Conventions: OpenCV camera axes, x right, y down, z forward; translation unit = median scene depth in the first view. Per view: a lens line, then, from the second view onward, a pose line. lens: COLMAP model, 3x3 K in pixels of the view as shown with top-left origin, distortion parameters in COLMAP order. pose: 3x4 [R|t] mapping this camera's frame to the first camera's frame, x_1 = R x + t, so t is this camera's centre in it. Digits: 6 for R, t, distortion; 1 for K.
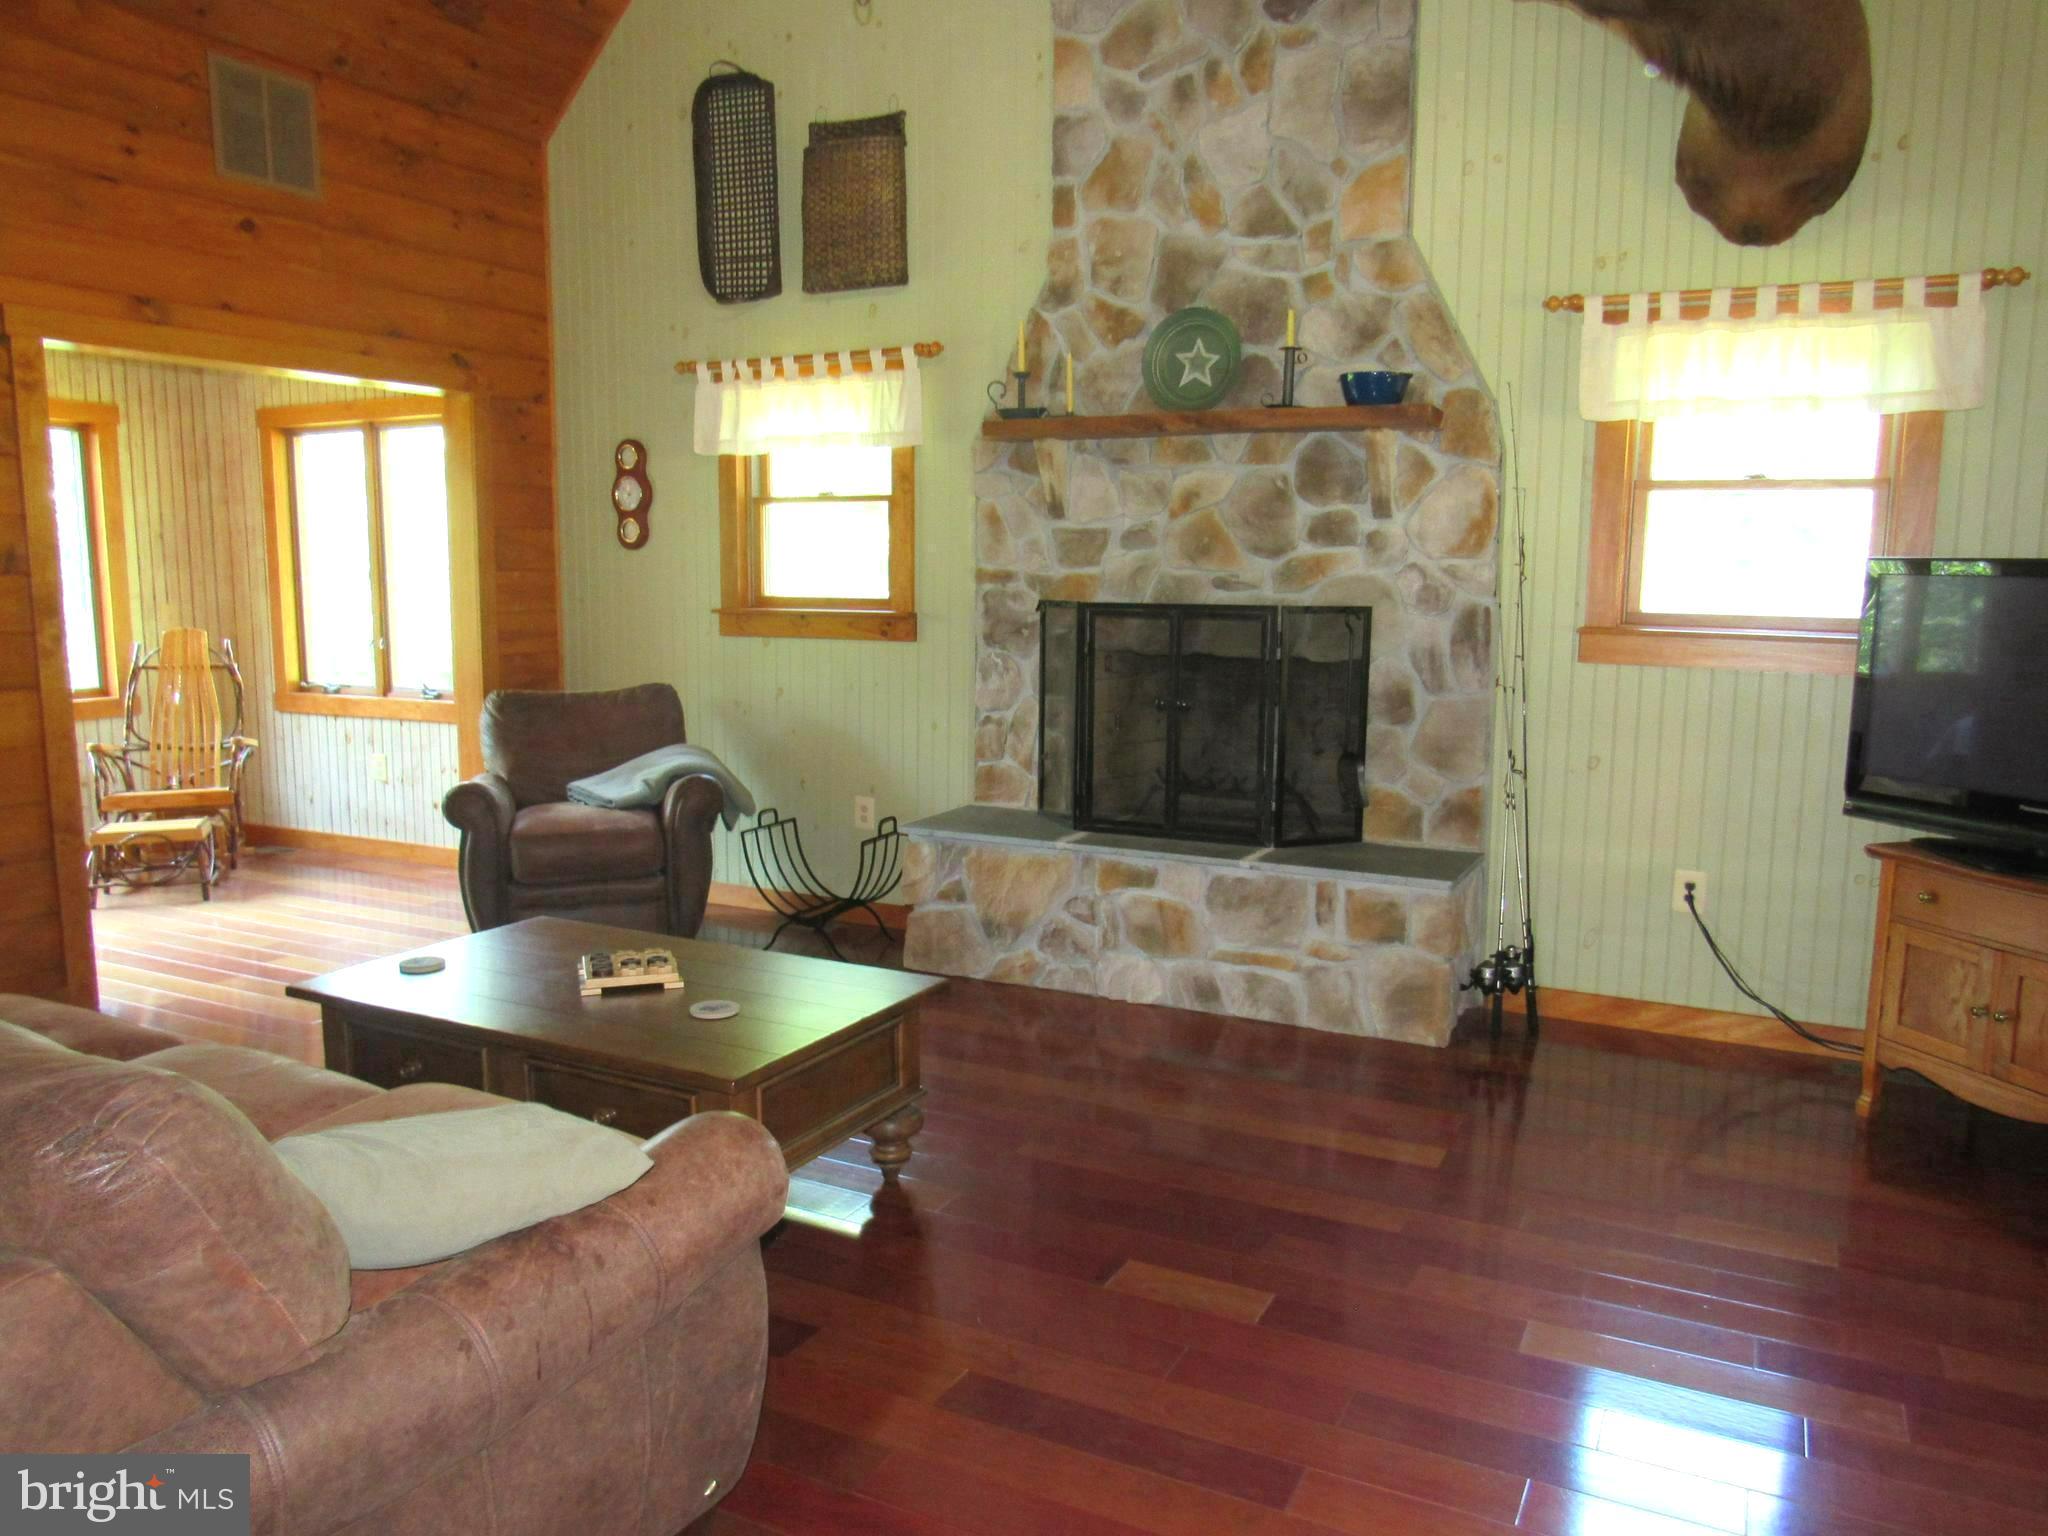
lens RADIAL K [[1459.6, 0, 1021.1], [0, 1459.6, 777.4], [0, 0, 1]] dist [-0.047051, 0.015255]
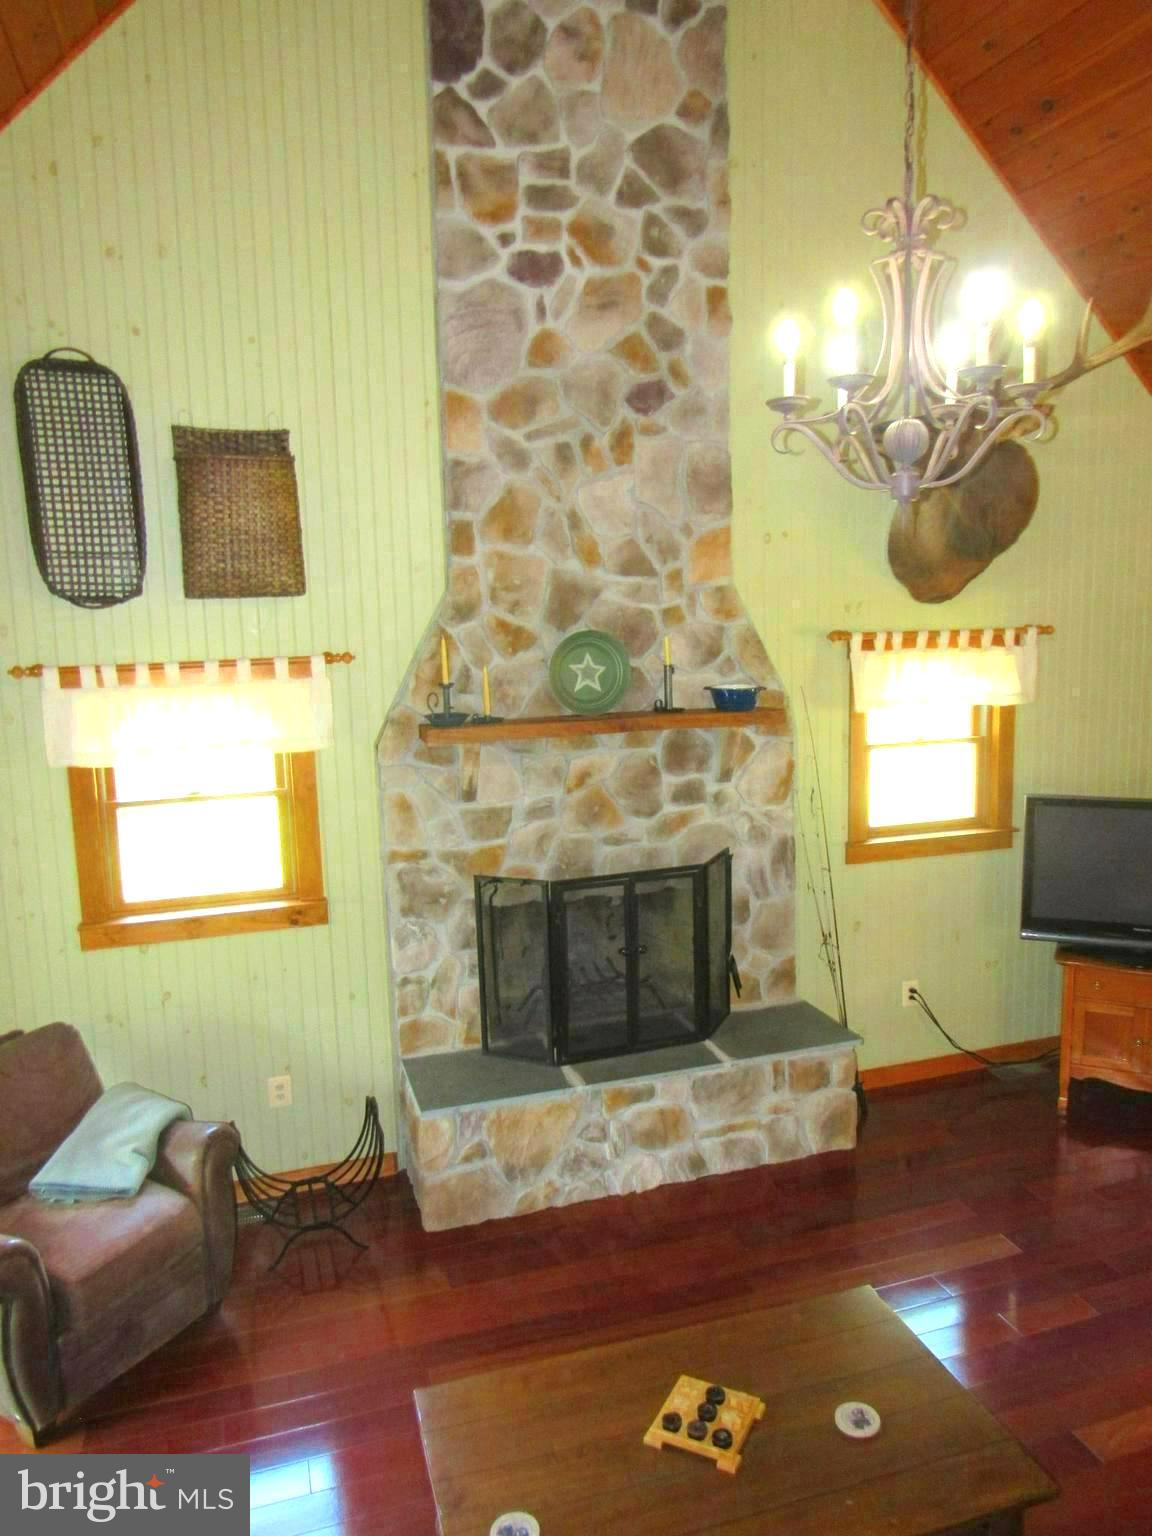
lens RADIAL K [[1094.7, 0, 577.6], [0, 1094.7, 759.1], [0, 0, 1]] dist [-0.047051, 0.015255]
pose [[0.706556, -0.125606, 0.696421, -0.551915], [0.131708, 0.990268, 0.044979, -0.256320], [-0.695293, 0.059944, 0.716223, 0.339133]]
